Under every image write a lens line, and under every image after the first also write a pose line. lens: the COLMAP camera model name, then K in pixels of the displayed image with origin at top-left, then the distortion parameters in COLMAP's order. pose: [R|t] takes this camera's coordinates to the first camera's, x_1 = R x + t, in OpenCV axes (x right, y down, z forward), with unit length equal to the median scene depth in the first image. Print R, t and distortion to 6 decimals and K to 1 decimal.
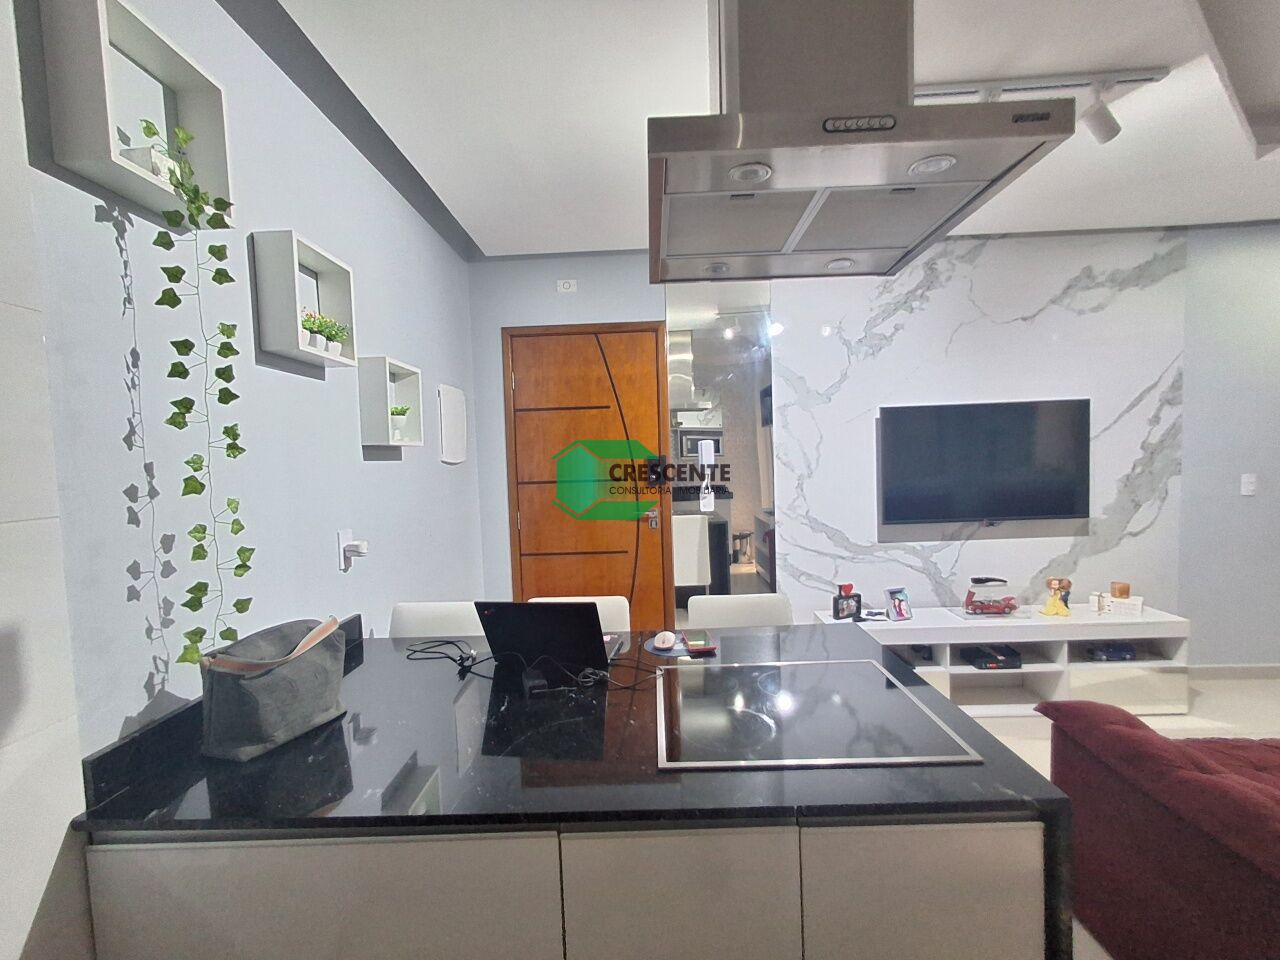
lens RADIAL K [[582.1, 0, 636.3], [0, 582.1, 478.2], [0, 0, 1]] dist [0.004685, 0.000819]
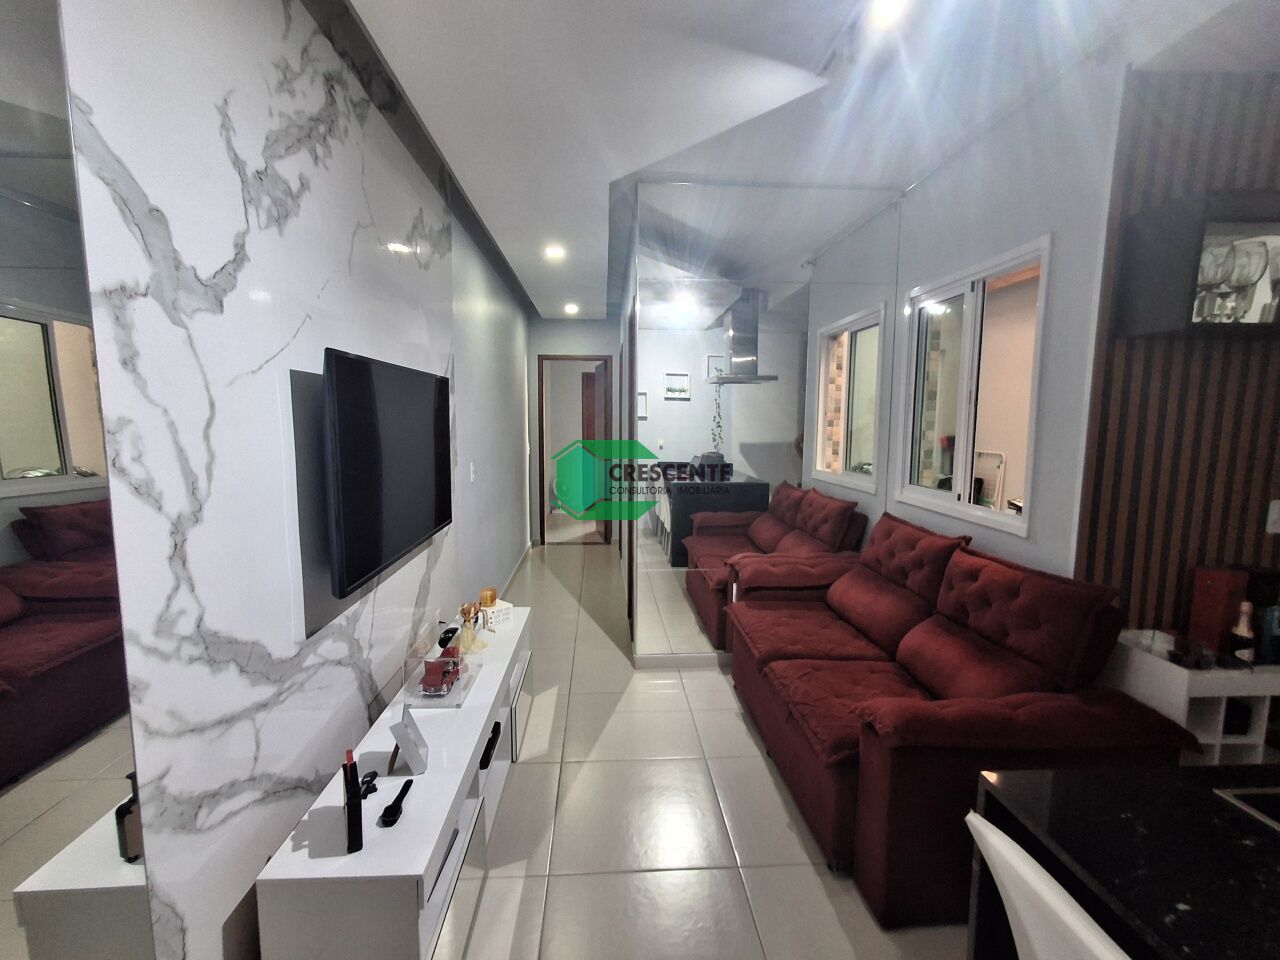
lens RADIAL K [[582.1, 0, 638.6], [0, 582.1, 483.3], [0, 0, 1]] dist [0.004685, 0.000819]
pose [[-0.082281, -0.075638, 0.993735, -0.064729], [0.039565, 0.996082, 0.079093, -0.041015], [-0.995823, 0.045825, -0.078966, 0.768825]]
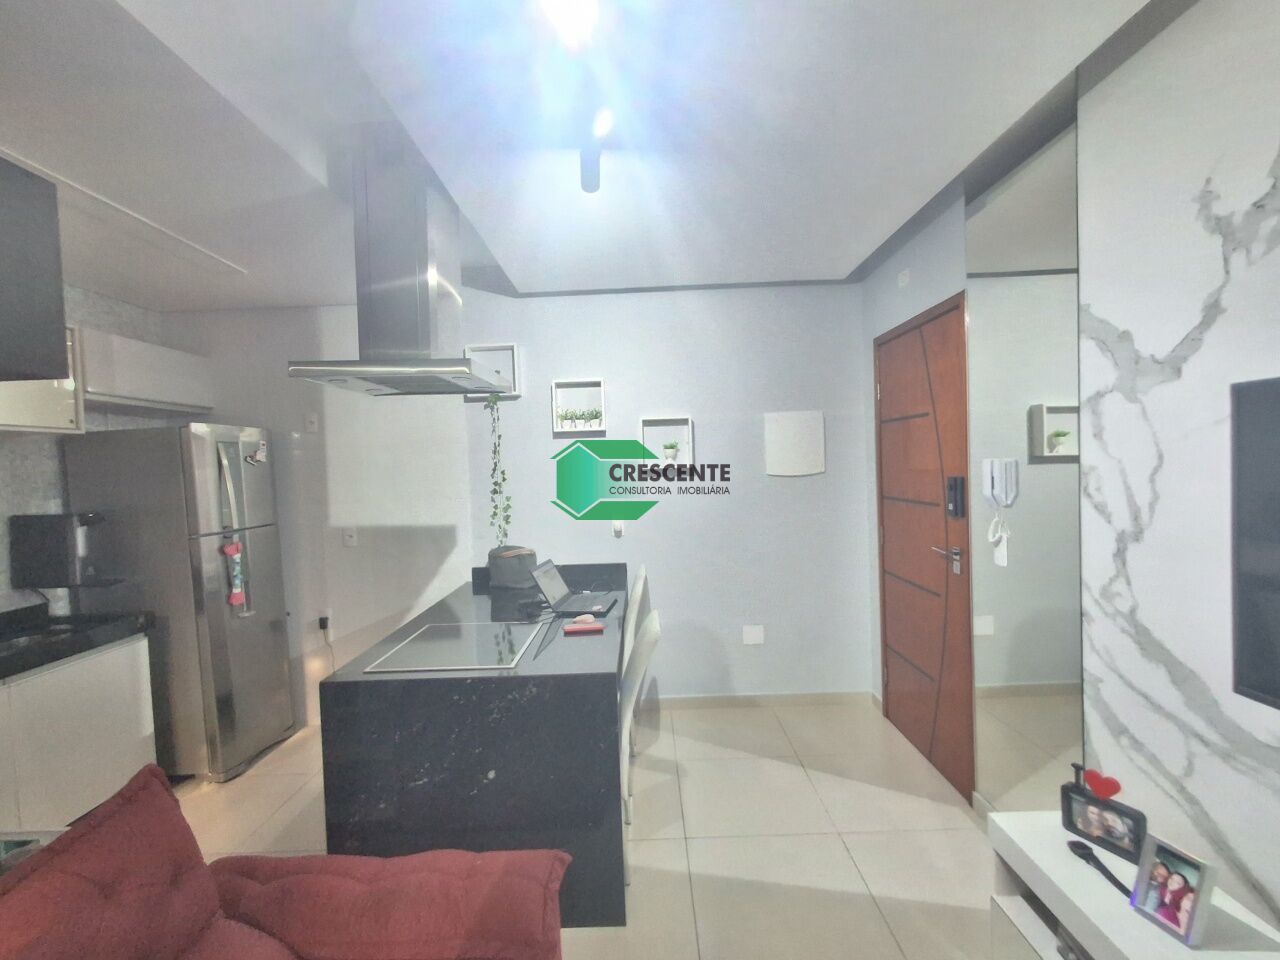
lens RADIAL K [[582.1, 0, 634.8], [0, 582.1, 485.8], [0, 0, 1]] dist [0.004685, 0.000819]
pose [[0.013050, 0.068734, -0.997550, 0.769341], [-0.003817, 0.997631, 0.068690, -0.077640], [0.999908, 0.002911, 0.013282, 0.582613]]
